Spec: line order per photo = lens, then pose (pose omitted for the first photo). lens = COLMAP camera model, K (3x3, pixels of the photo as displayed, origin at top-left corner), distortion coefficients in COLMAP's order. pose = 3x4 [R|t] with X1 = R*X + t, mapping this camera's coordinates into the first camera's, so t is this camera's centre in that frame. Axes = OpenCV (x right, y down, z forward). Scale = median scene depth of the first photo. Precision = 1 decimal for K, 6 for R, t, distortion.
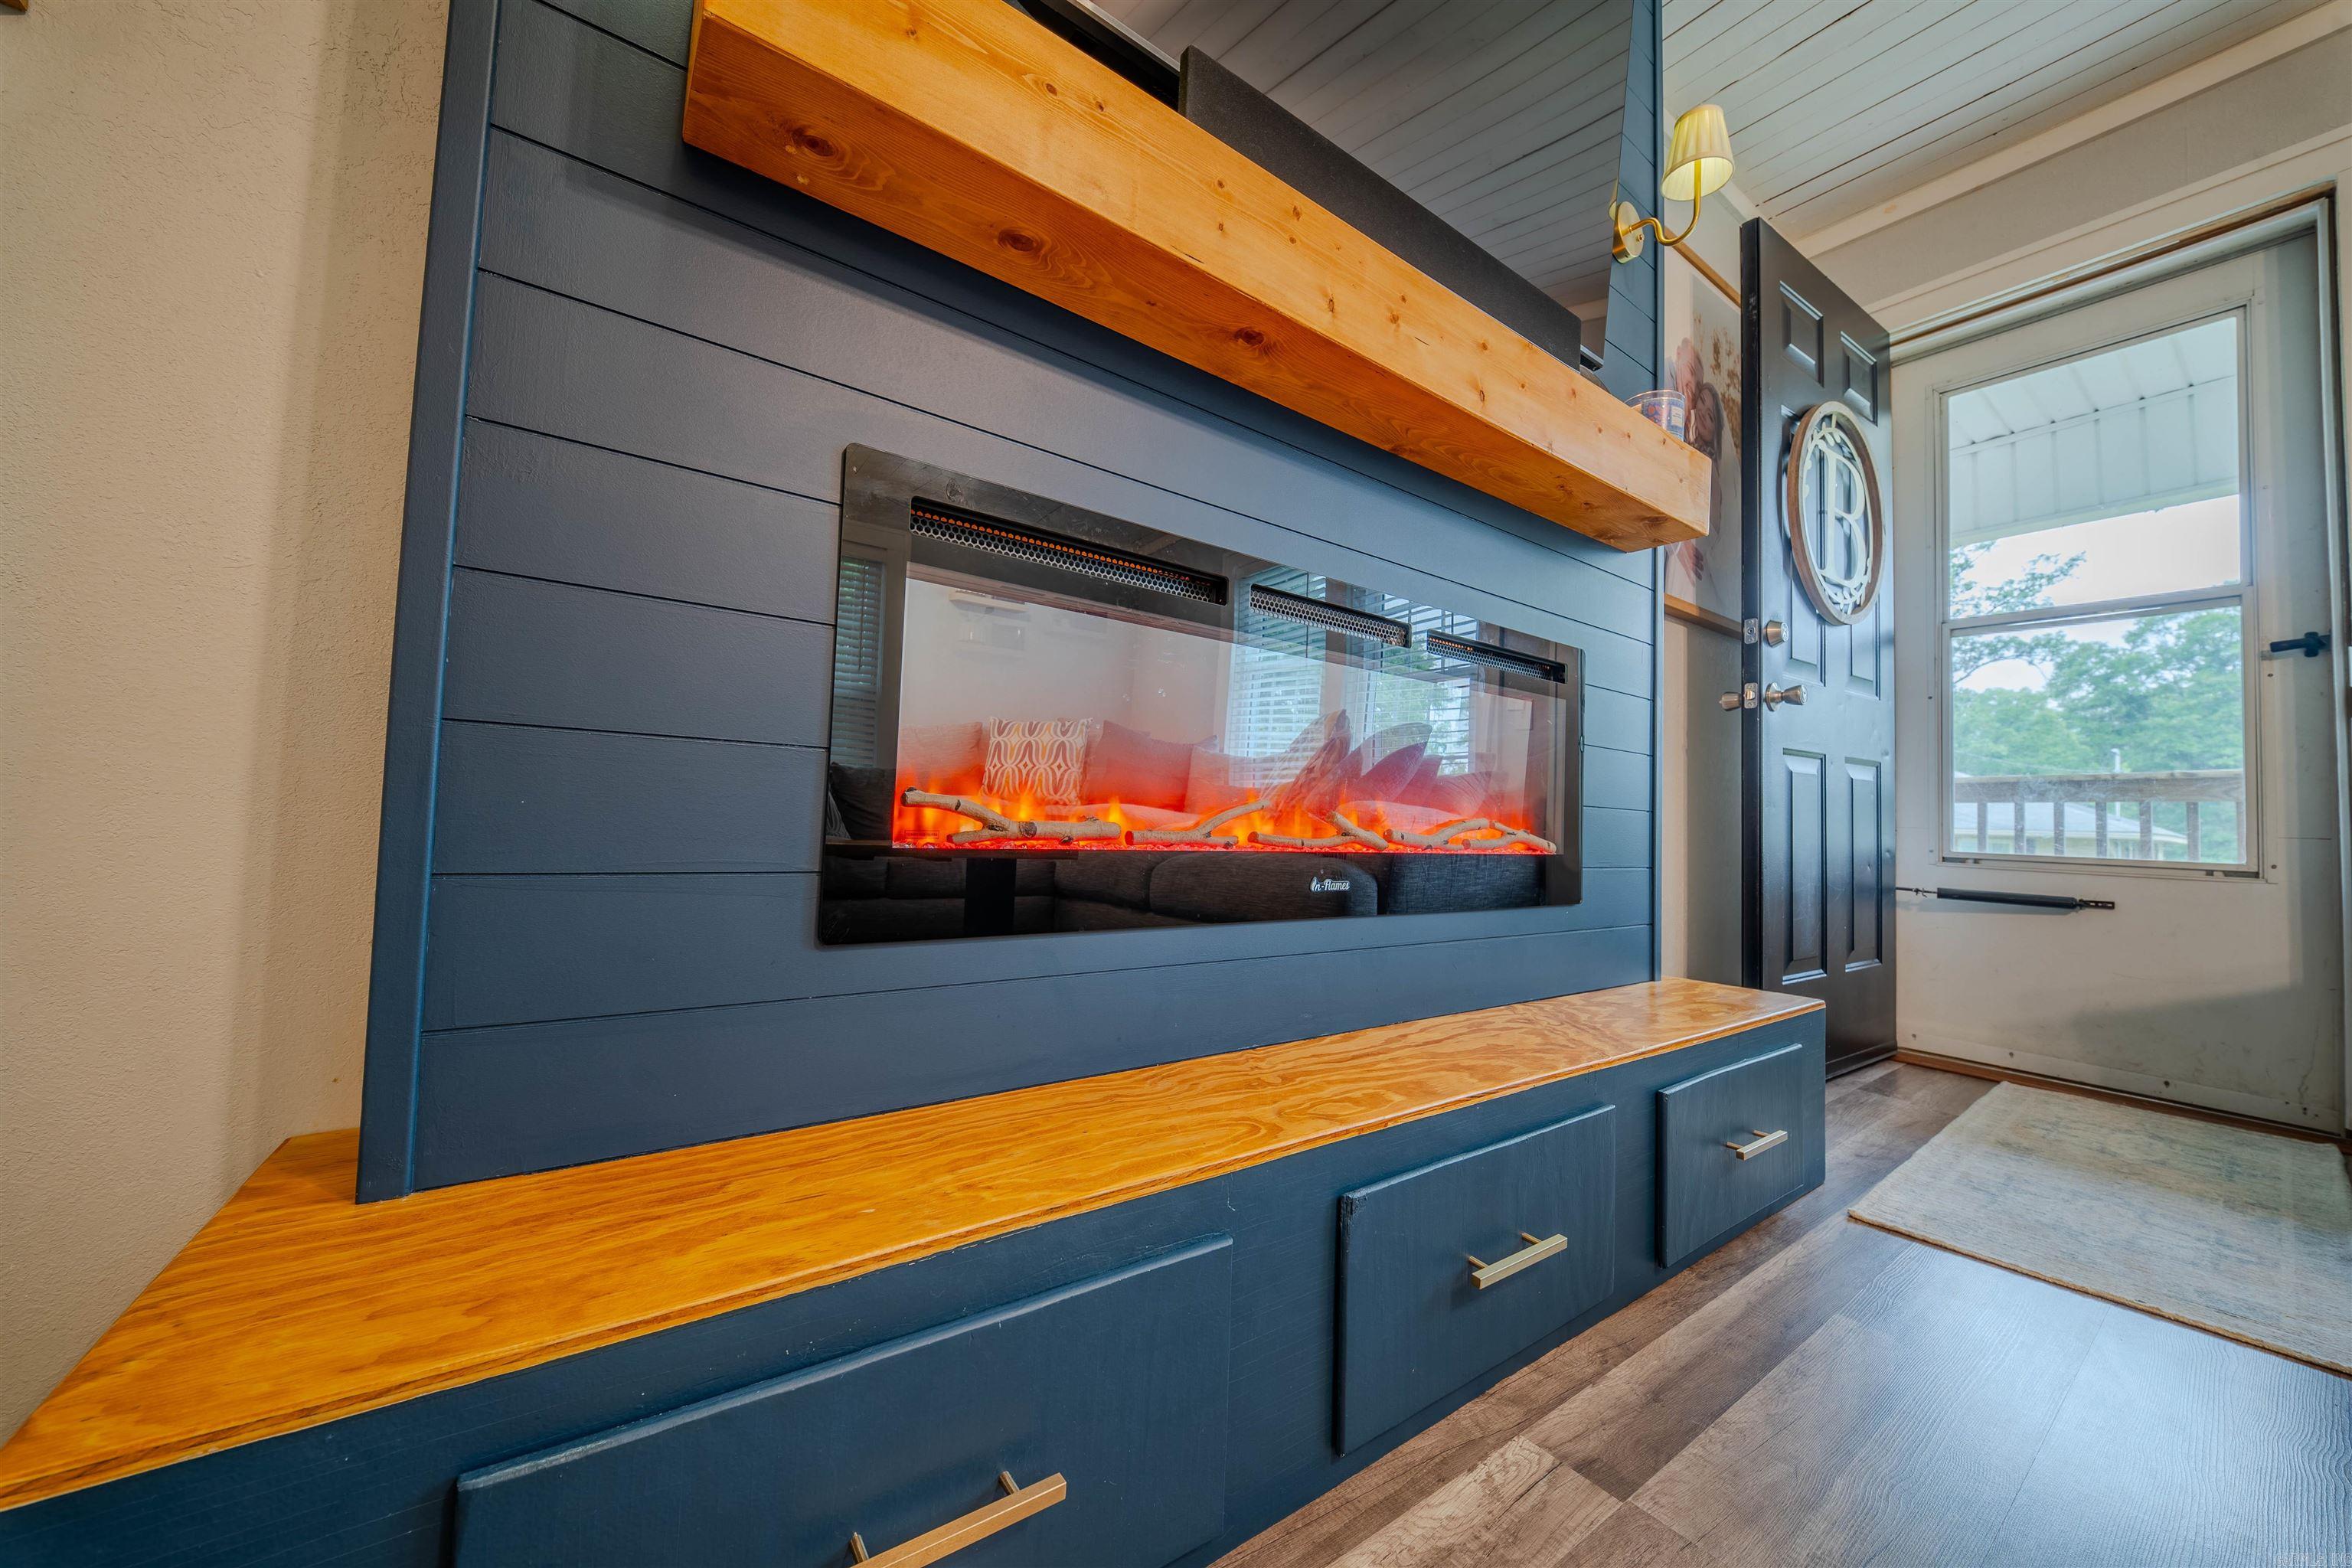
lens RADIAL K [[832.3, 0, 1186.7], [0, 832.3, 788.6], [0, 0, 1]] dist [0.012235, -0.008618]
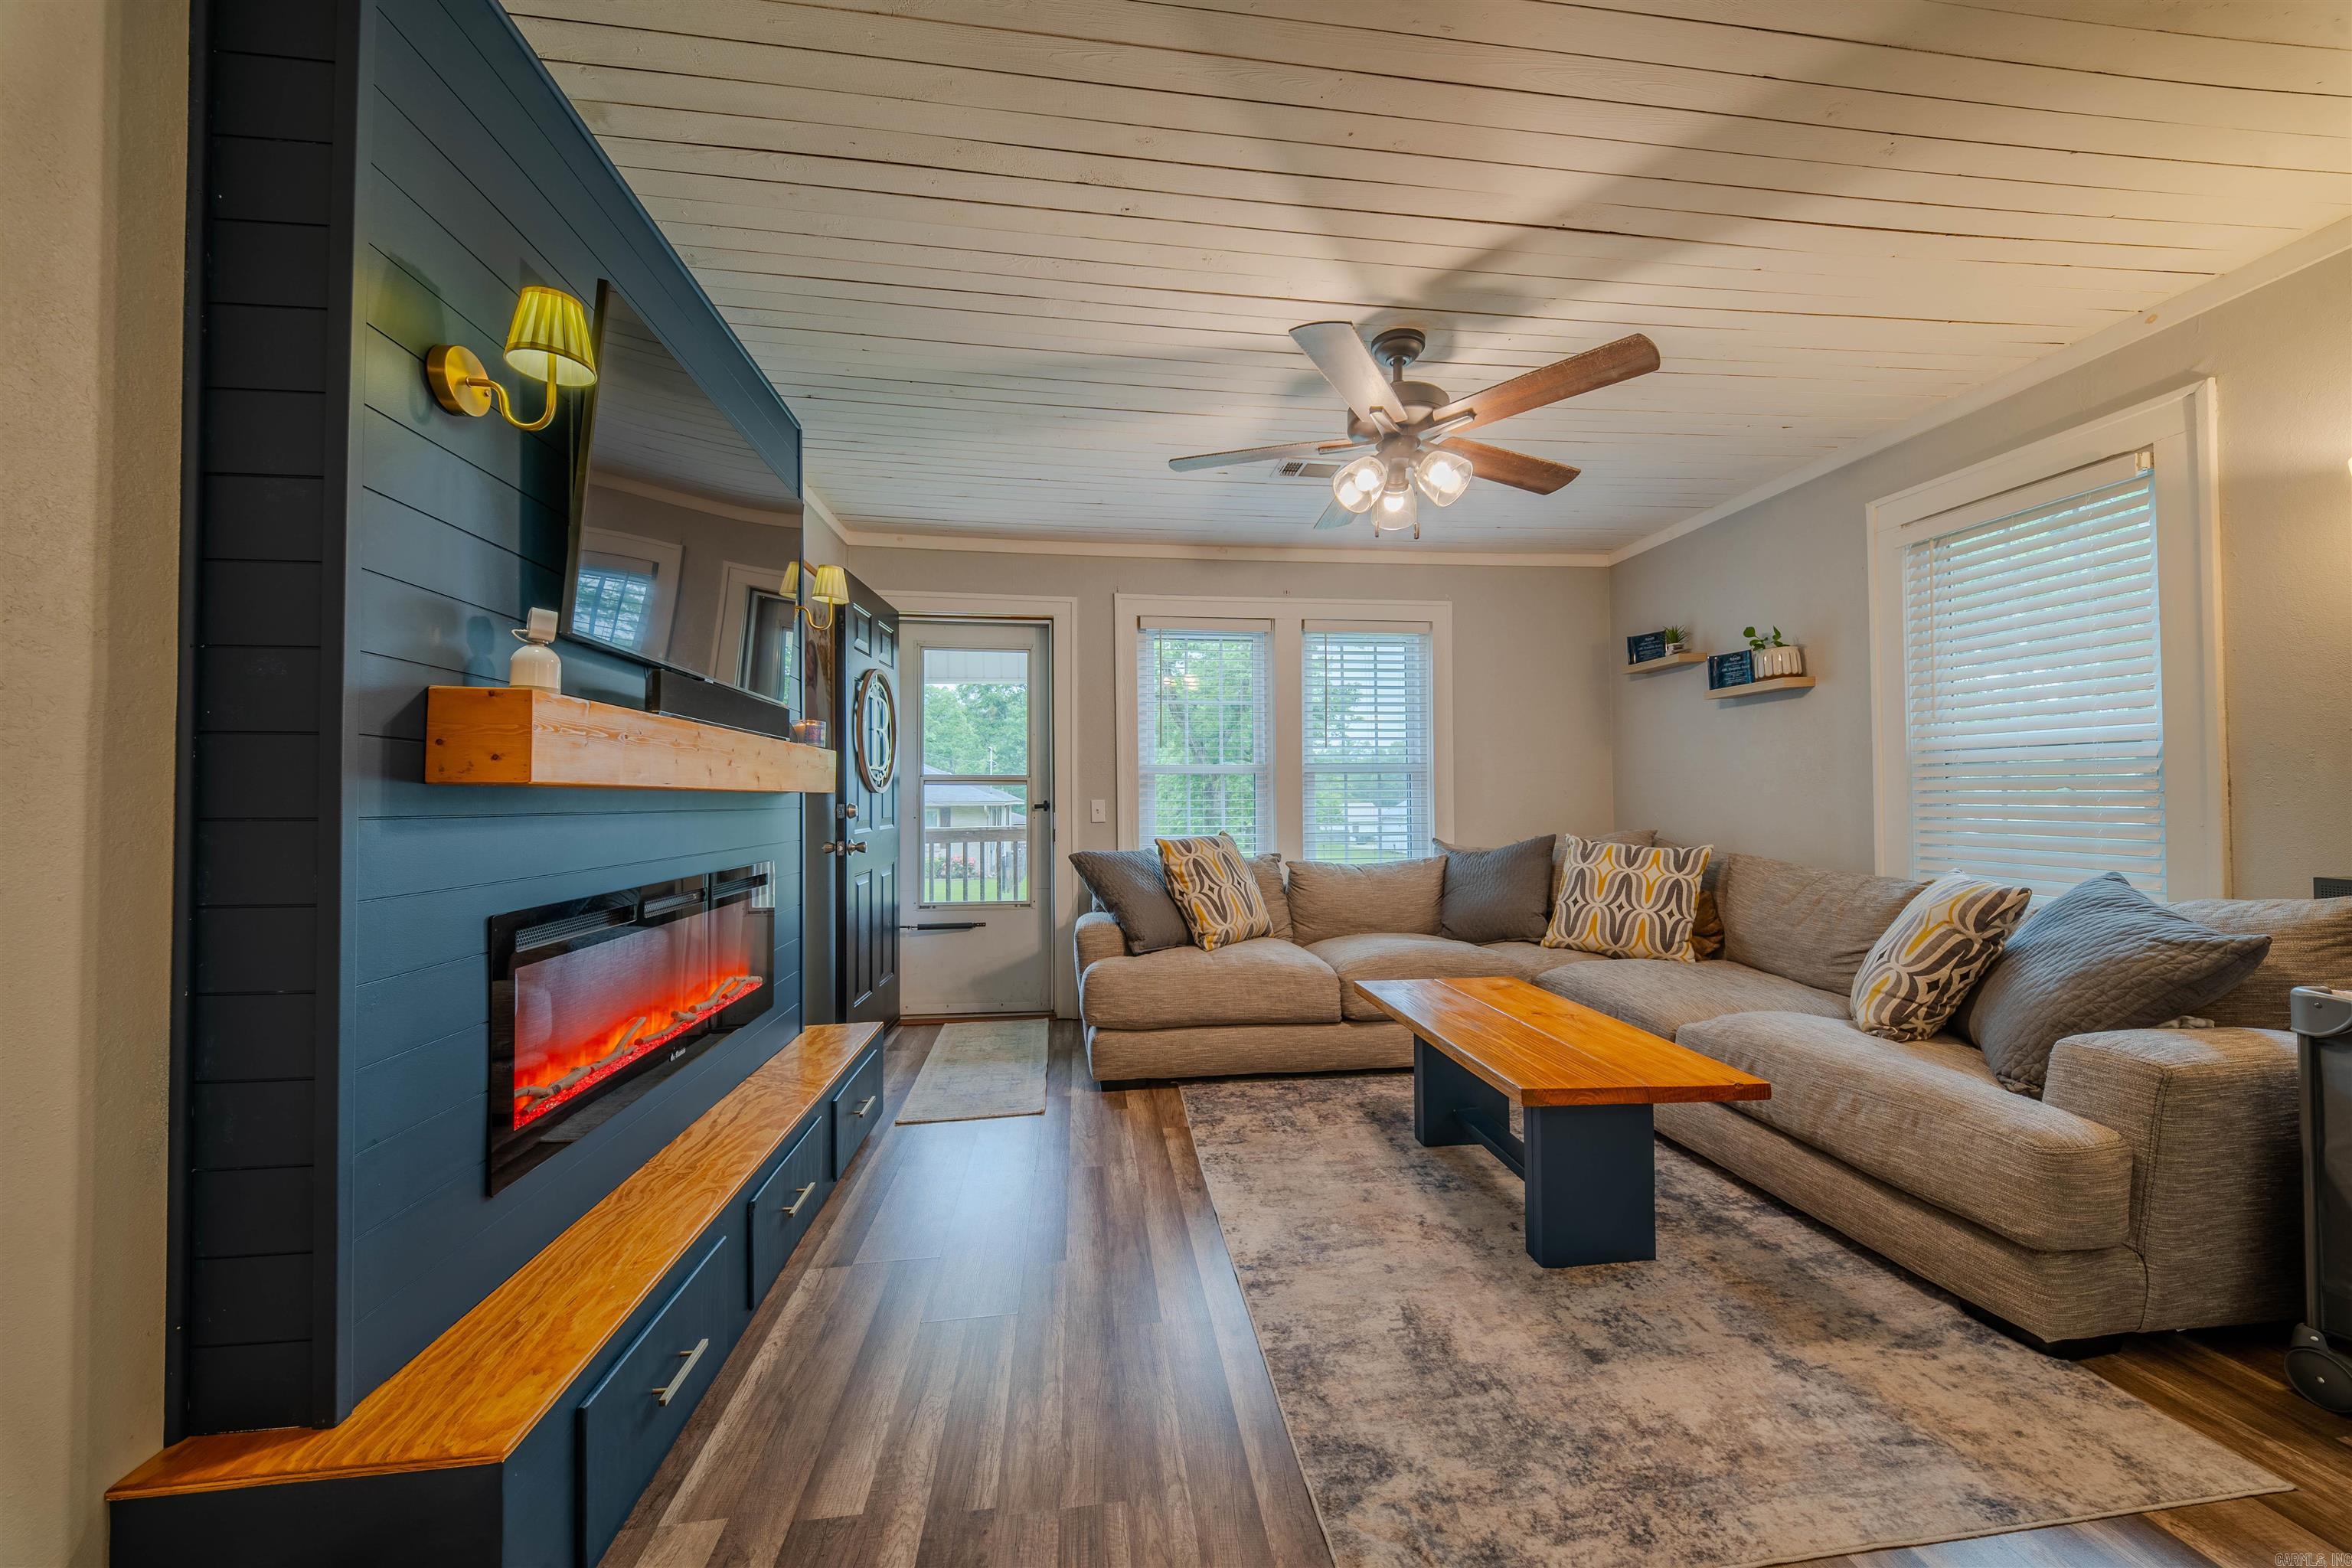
lens RADIAL K [[834.8, 0, 1184.2], [0, 834.8, 788.0], [0, 0, 1]] dist [0.024111, -0.013542]
pose [[0.483198, -0.024702, 0.875163, -0.510593], [-0.018057, 0.999108, 0.038170, -0.318663], [-0.875325, -0.034247, 0.482321, -0.471716]]
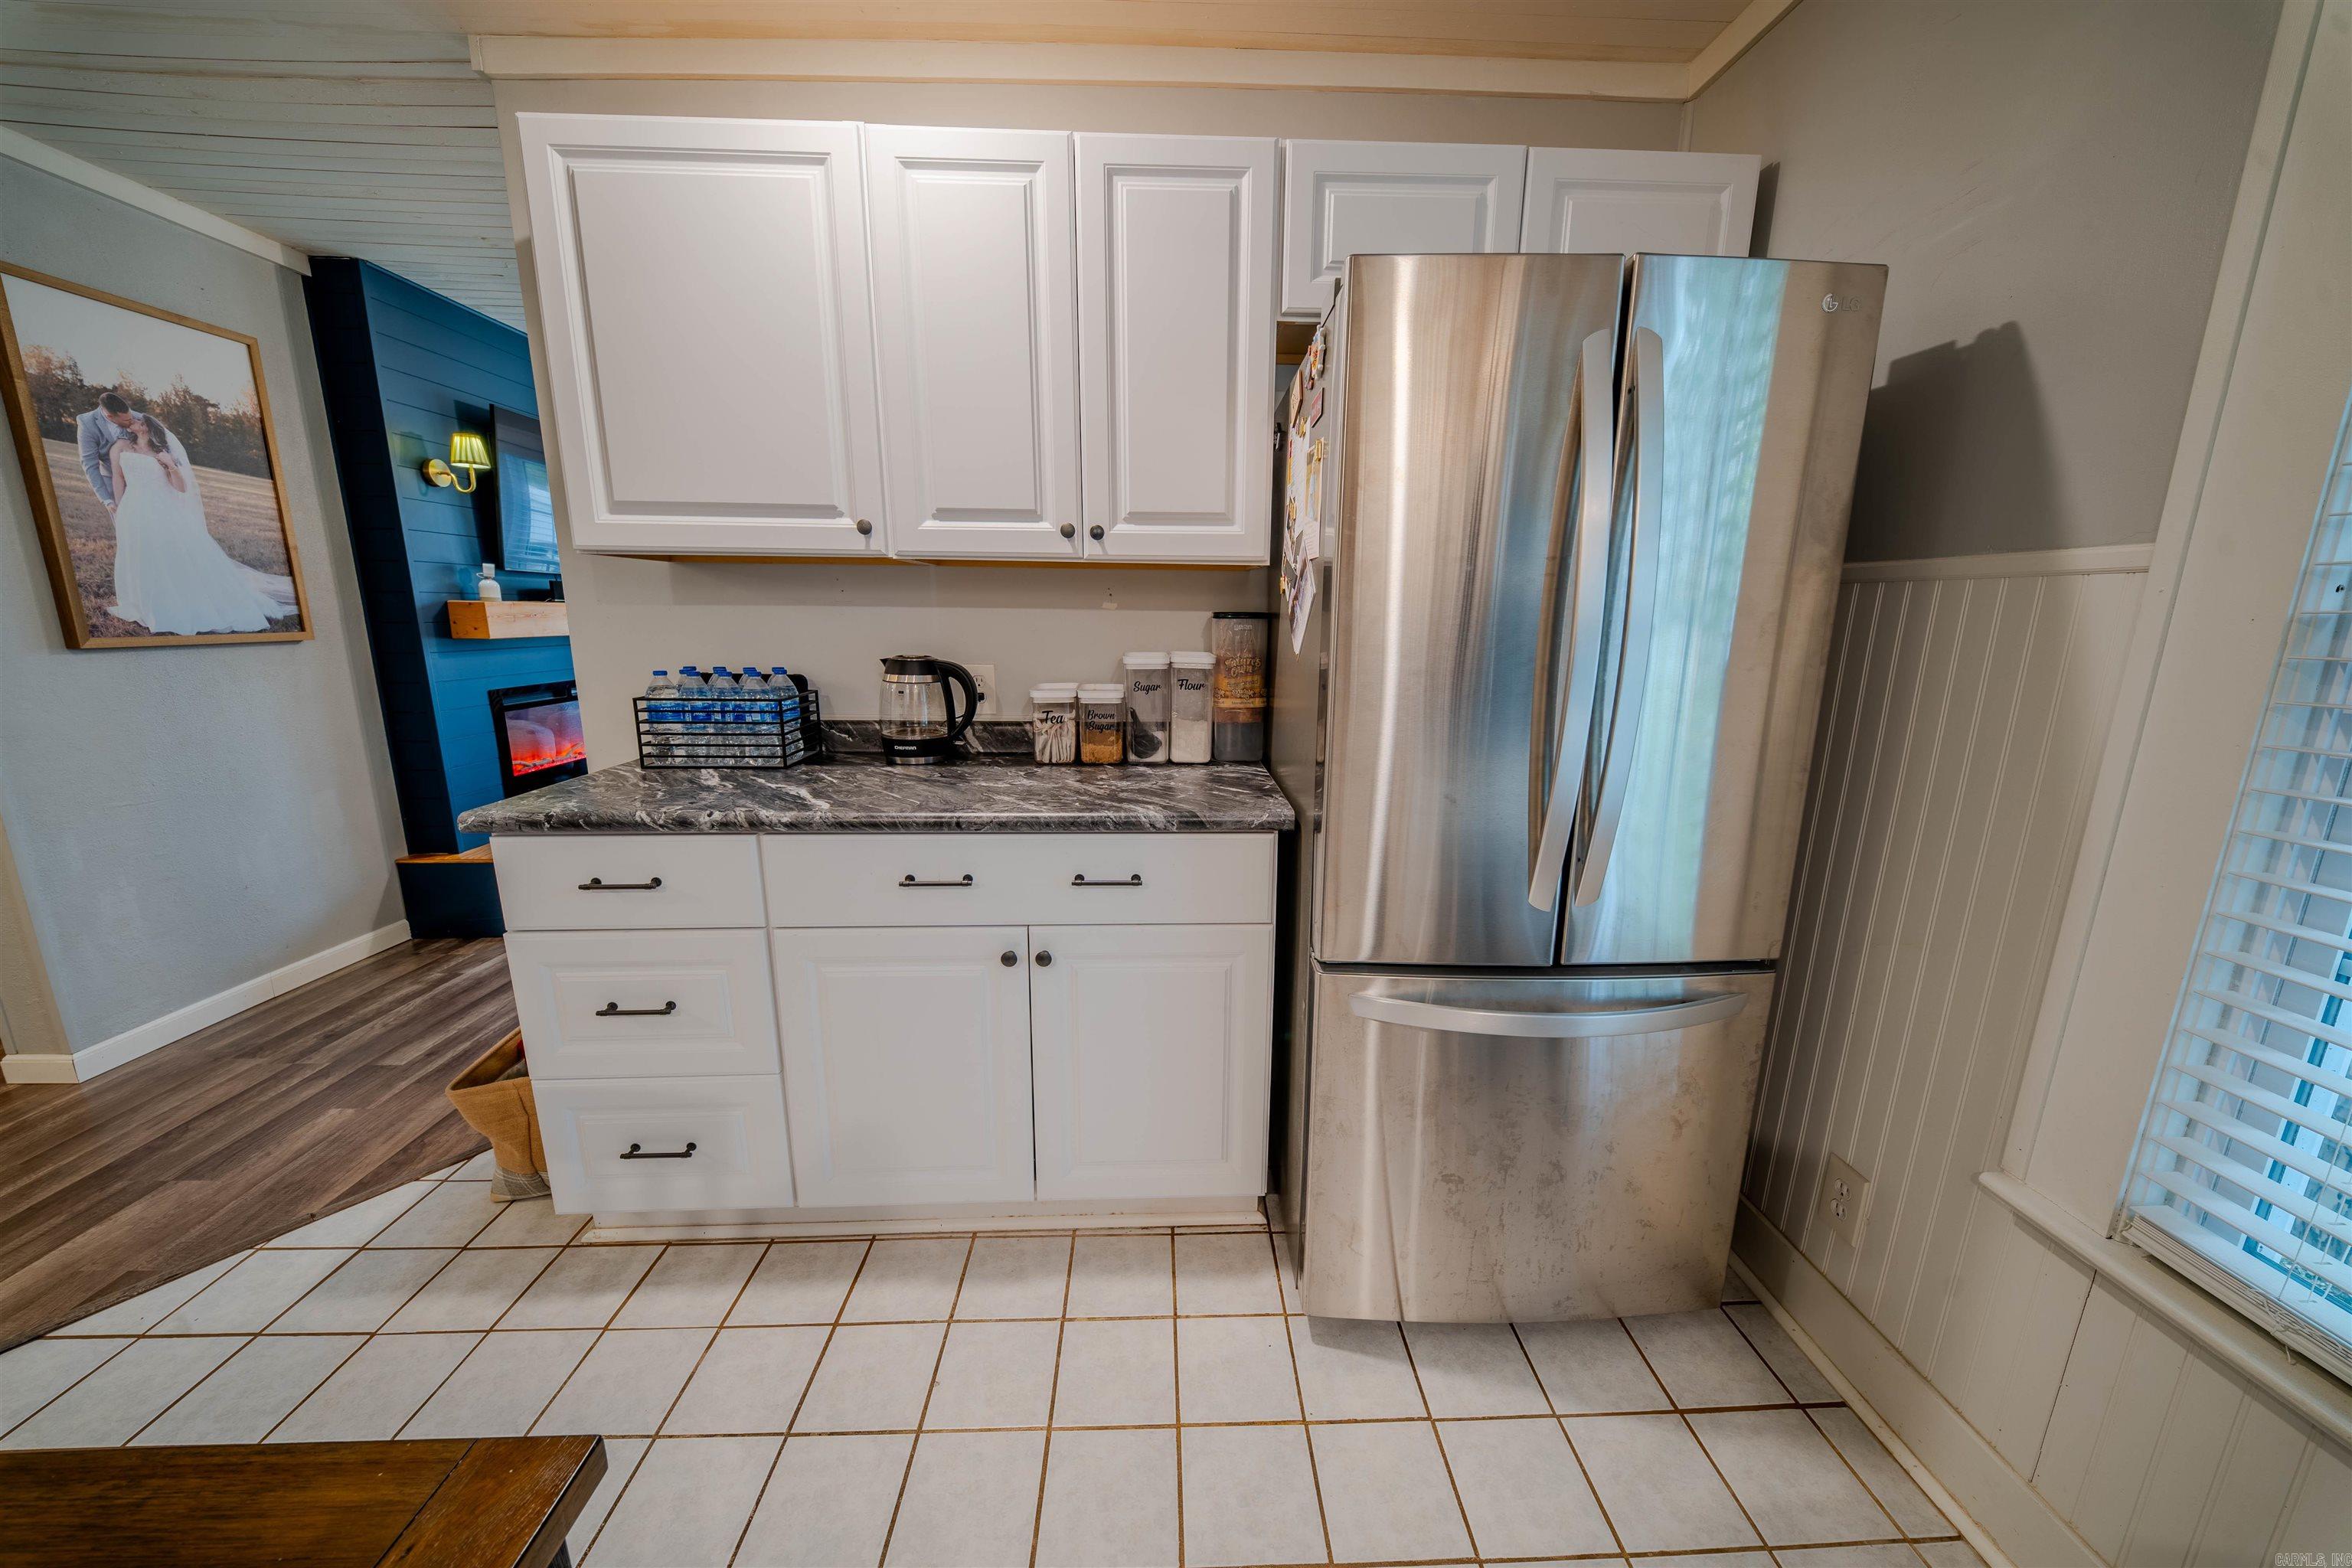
lens RADIAL K [[832.3, 0, 1186.7], [0, 832.3, 788.6], [0, 0, 1]] dist [0.012235, -0.008618]
pose [[0.545763, -0.206634, 0.812063, -0.883497], [-0.029575, 0.963764, 0.265111, -0.503198], [-0.837418, -0.168705, 0.519875, -1.954268]]
